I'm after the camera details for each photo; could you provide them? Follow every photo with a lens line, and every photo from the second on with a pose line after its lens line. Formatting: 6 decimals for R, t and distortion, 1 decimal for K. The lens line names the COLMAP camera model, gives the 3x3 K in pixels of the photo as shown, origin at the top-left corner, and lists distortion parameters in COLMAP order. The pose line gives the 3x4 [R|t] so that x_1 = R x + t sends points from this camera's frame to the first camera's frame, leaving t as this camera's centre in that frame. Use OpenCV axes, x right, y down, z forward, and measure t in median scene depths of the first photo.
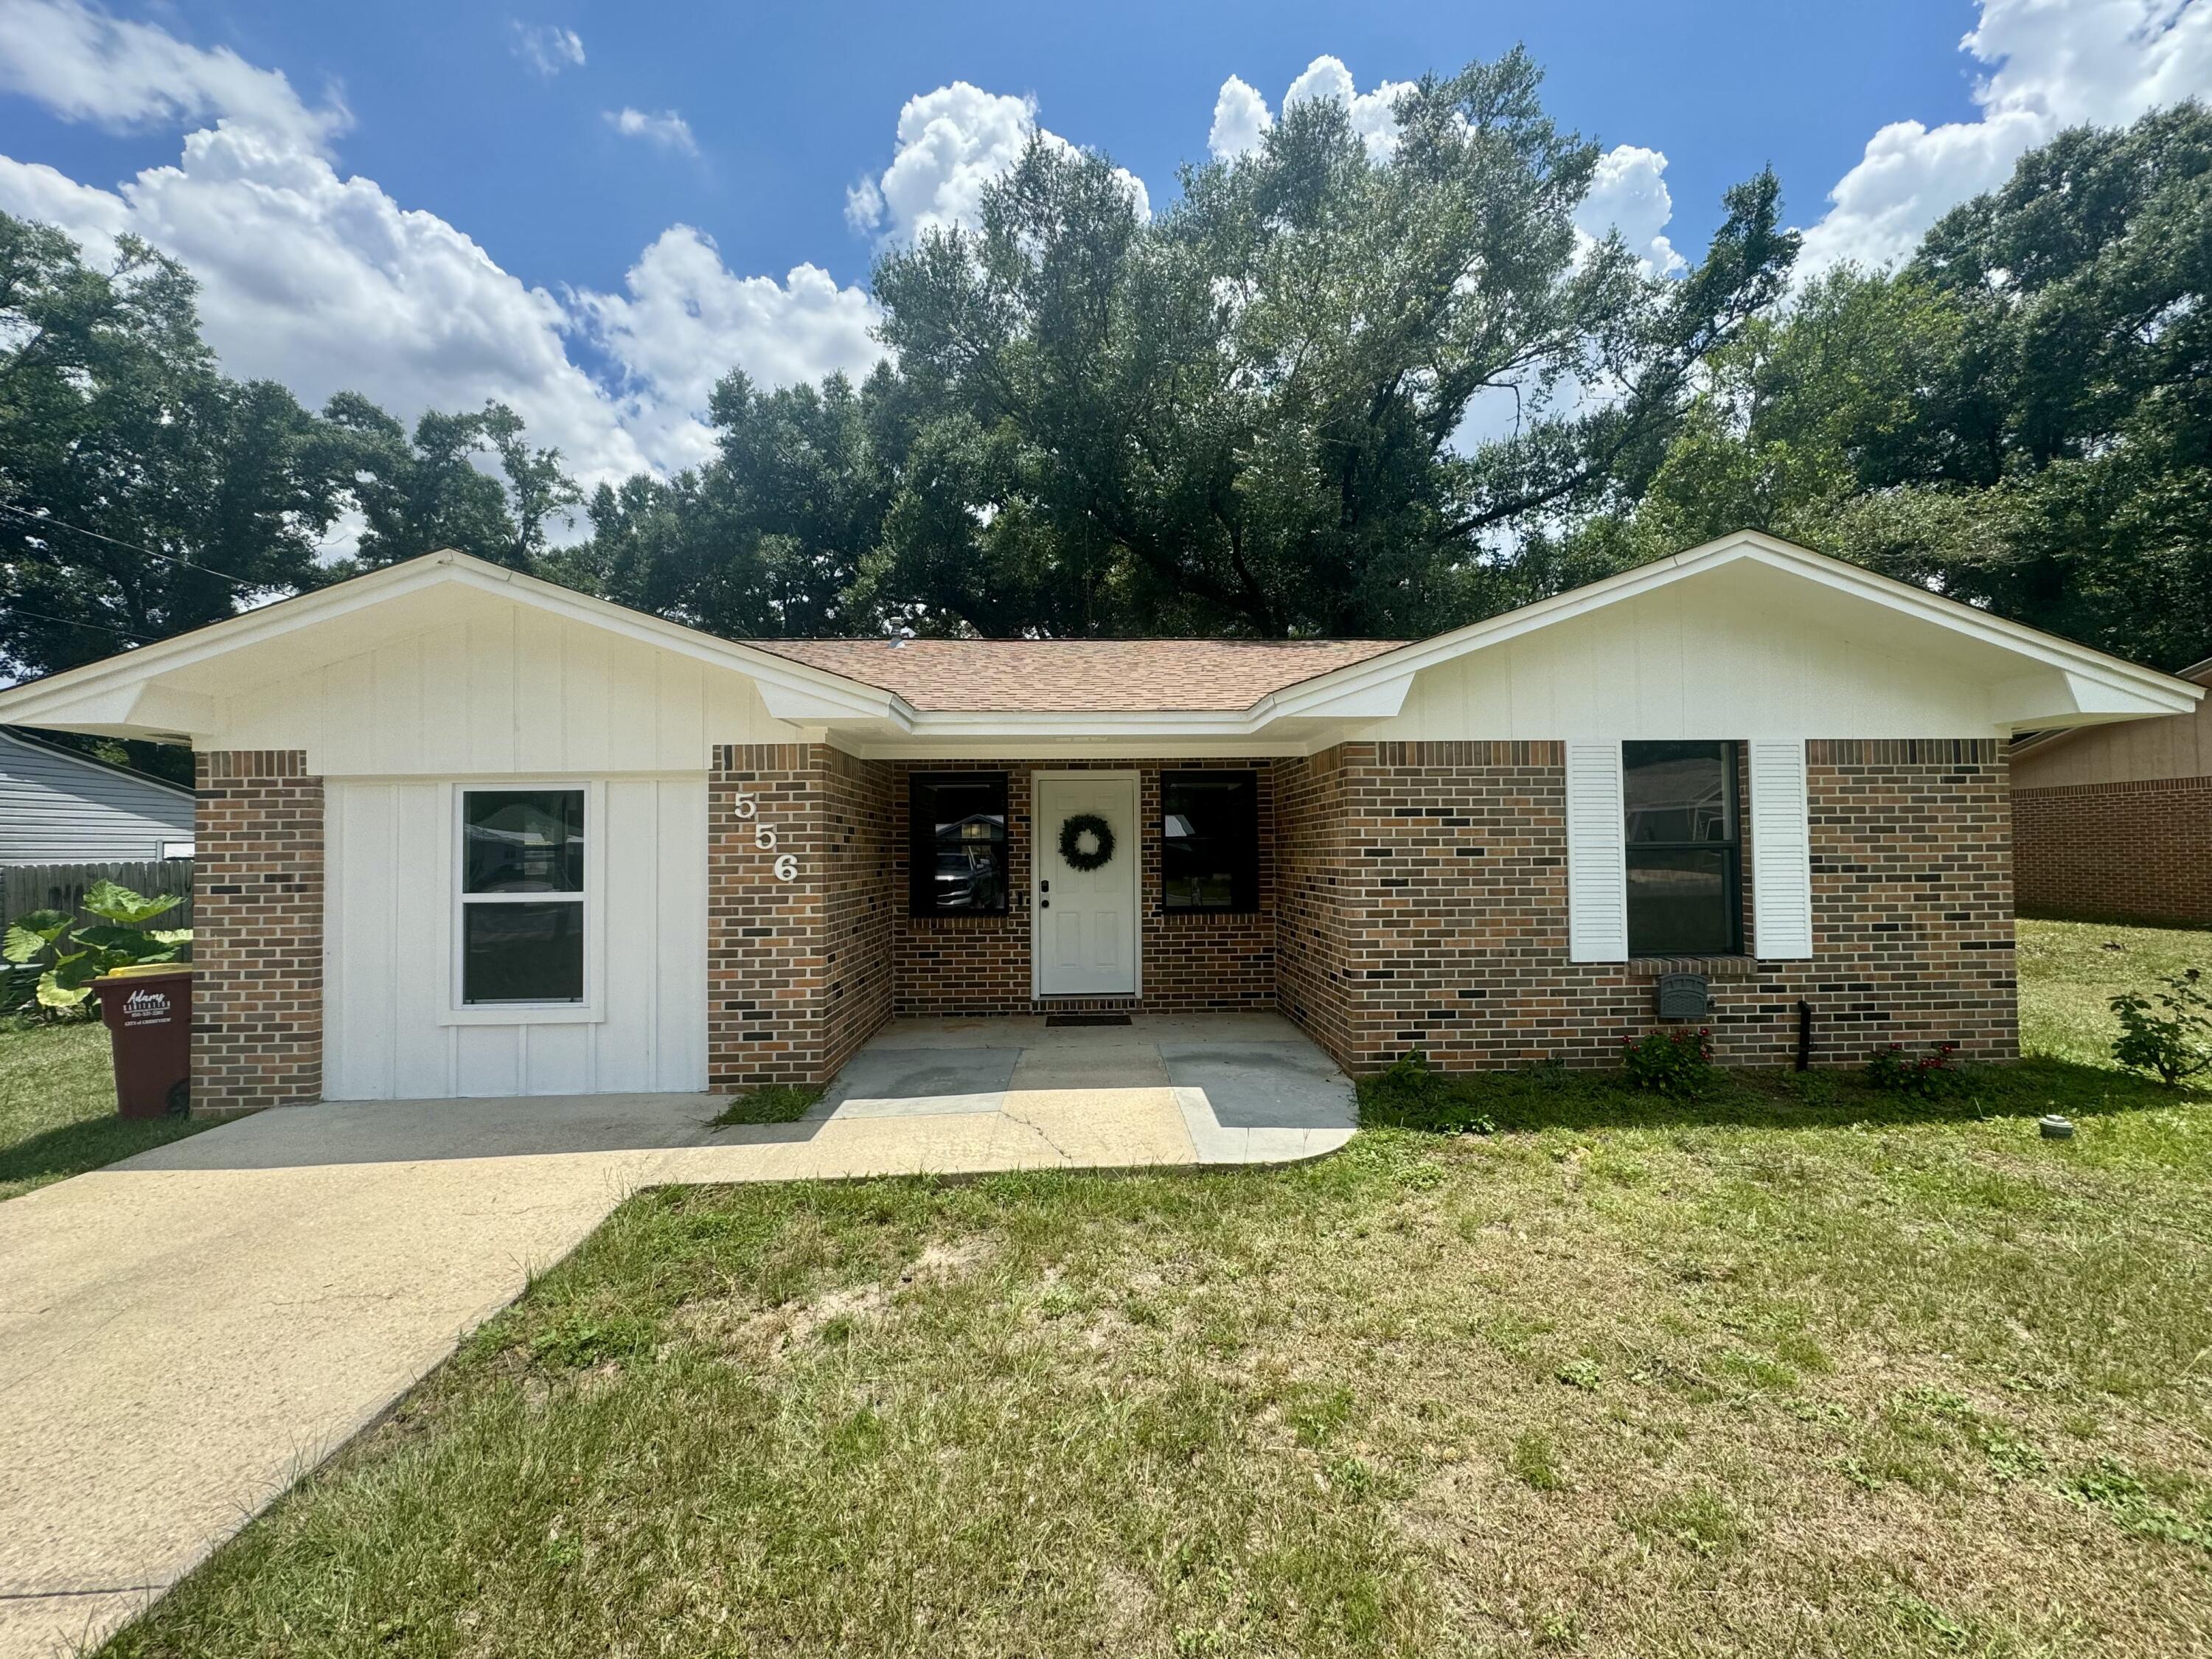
lens RADIAL K [[884.8, 0, 1111.3], [0, 884.8, 824.8], [0, 0, 1]] dist [-0.002109, 0.000089]
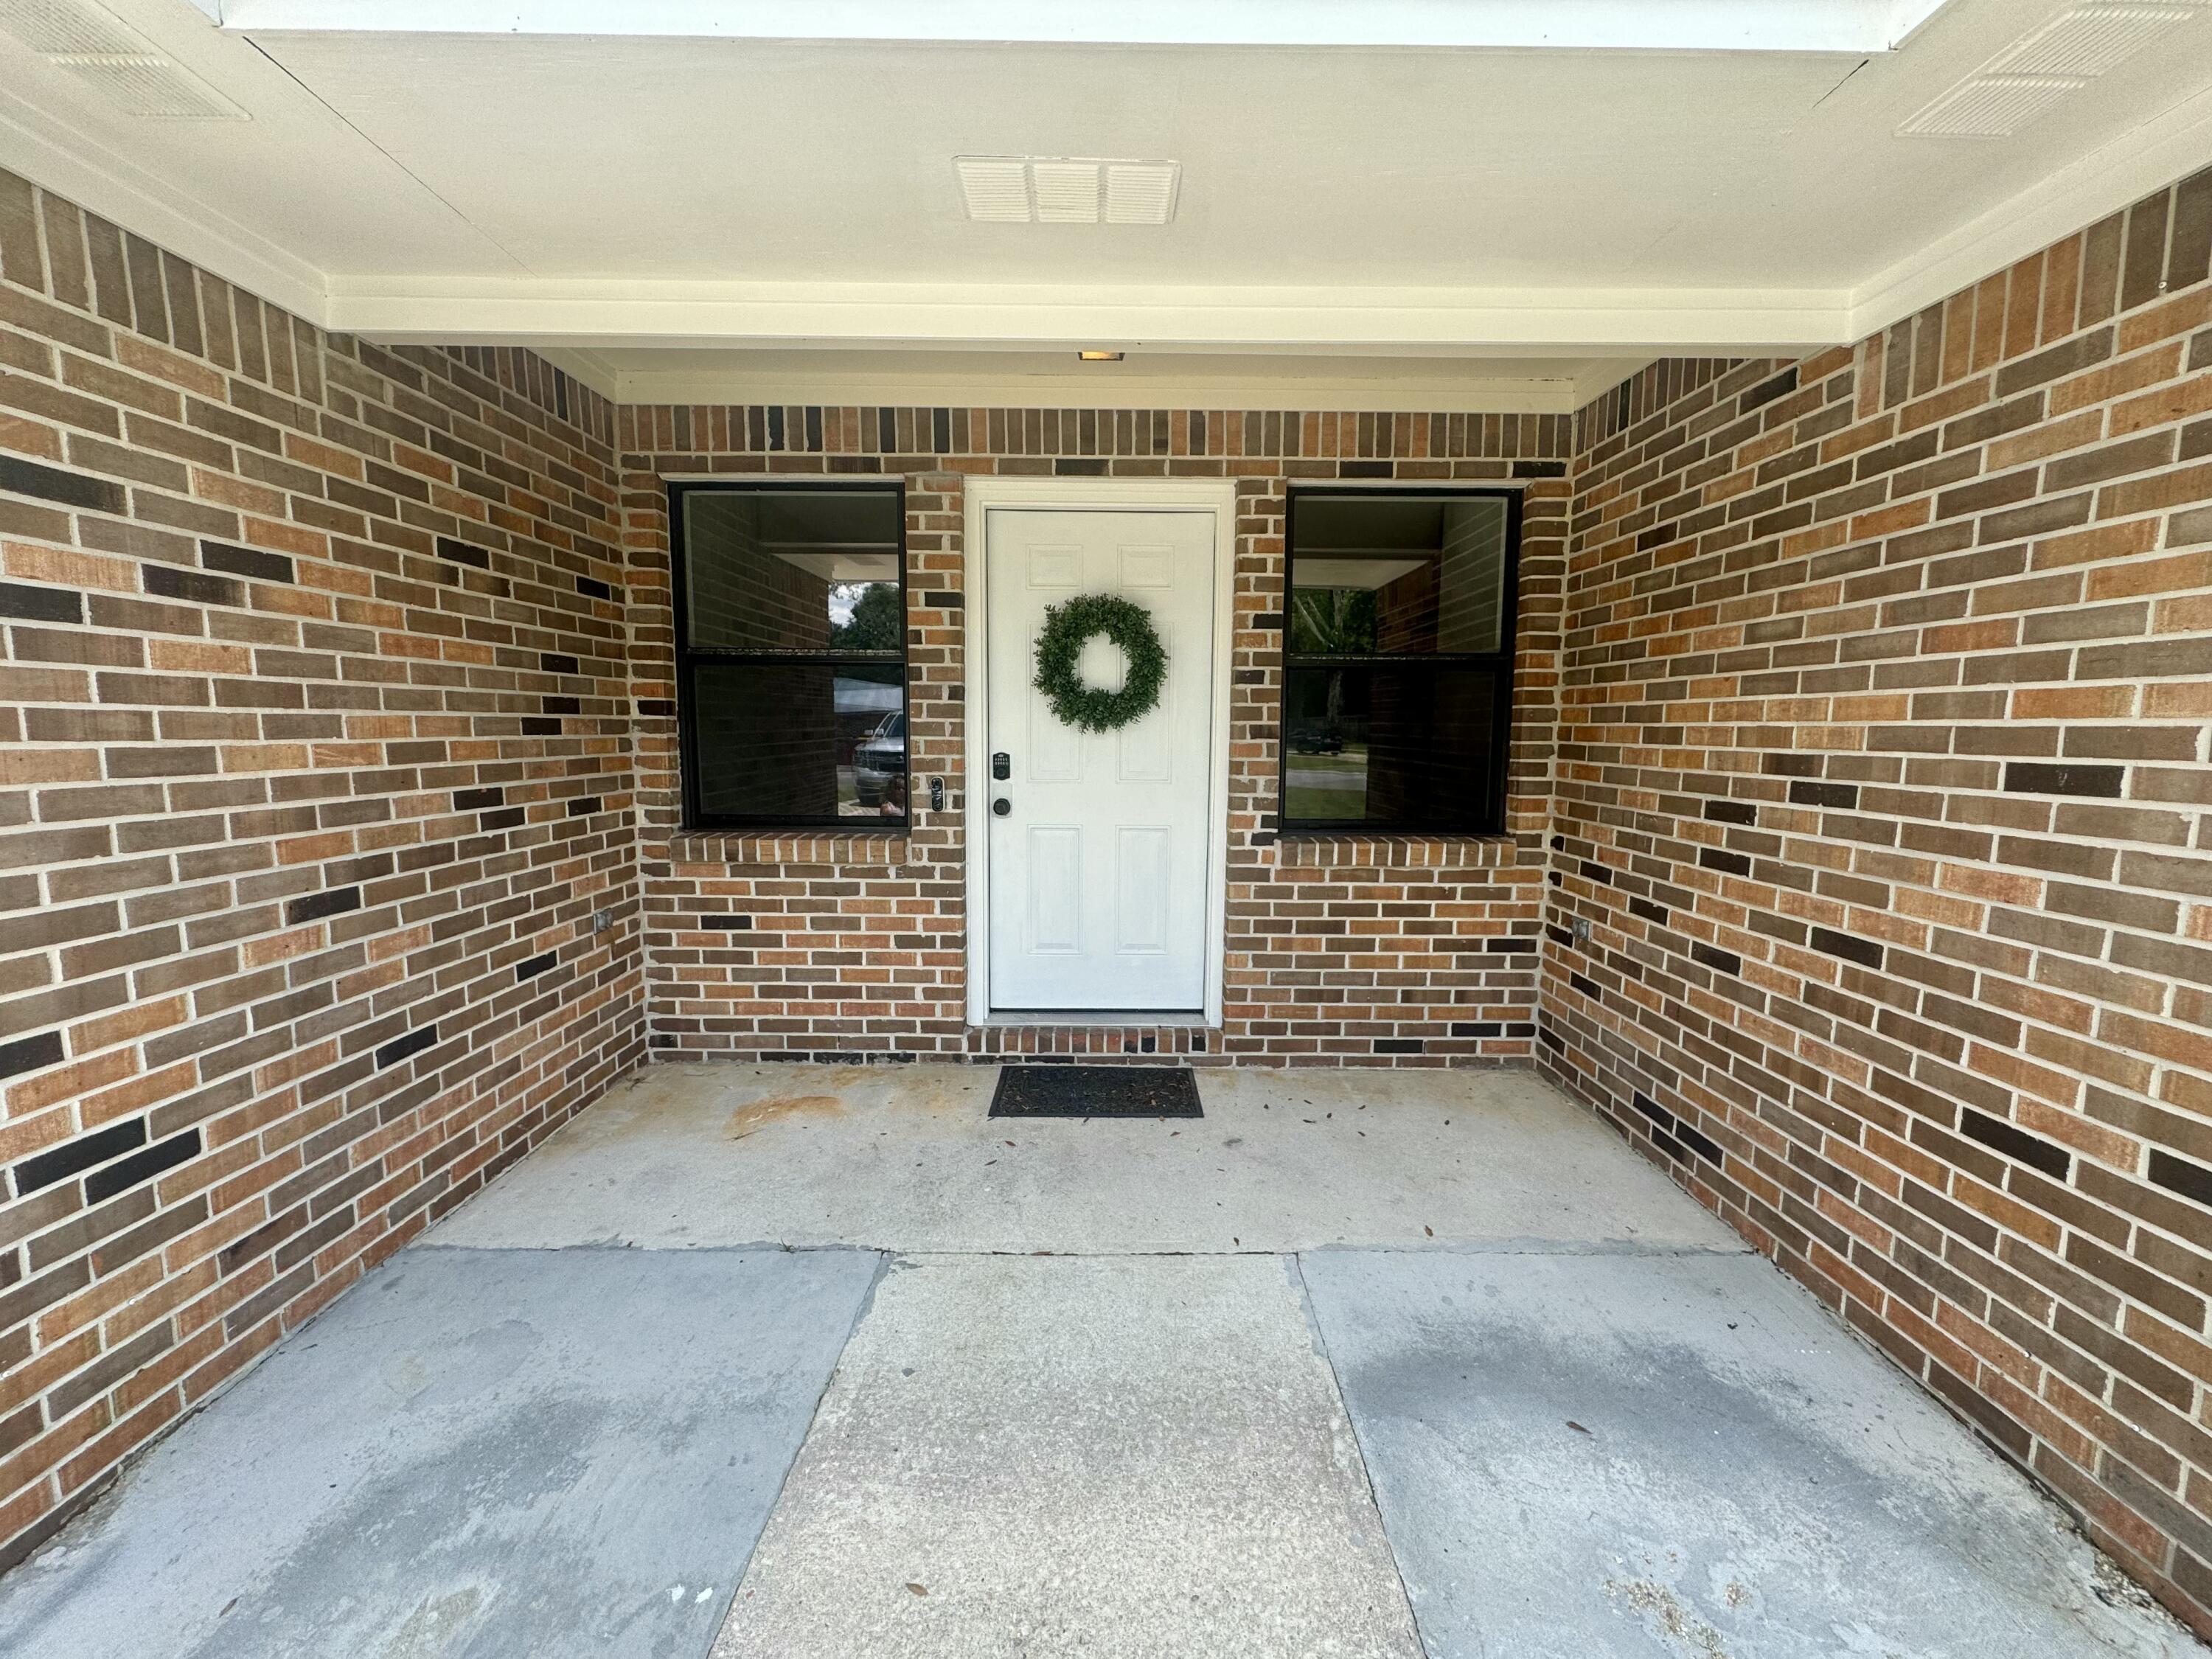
lens RADIAL K [[884.8, 0, 1111.3], [0, 884.8, 824.8], [0, 0, 1]] dist [-0.002109, 0.000089]
pose [[0.999336, 0.021518, -0.029391, -0.008554], [-0.017071, 0.989439, 0.143943, 0.035583], [0.032178, -0.143346, 0.989149, 0.584571]]
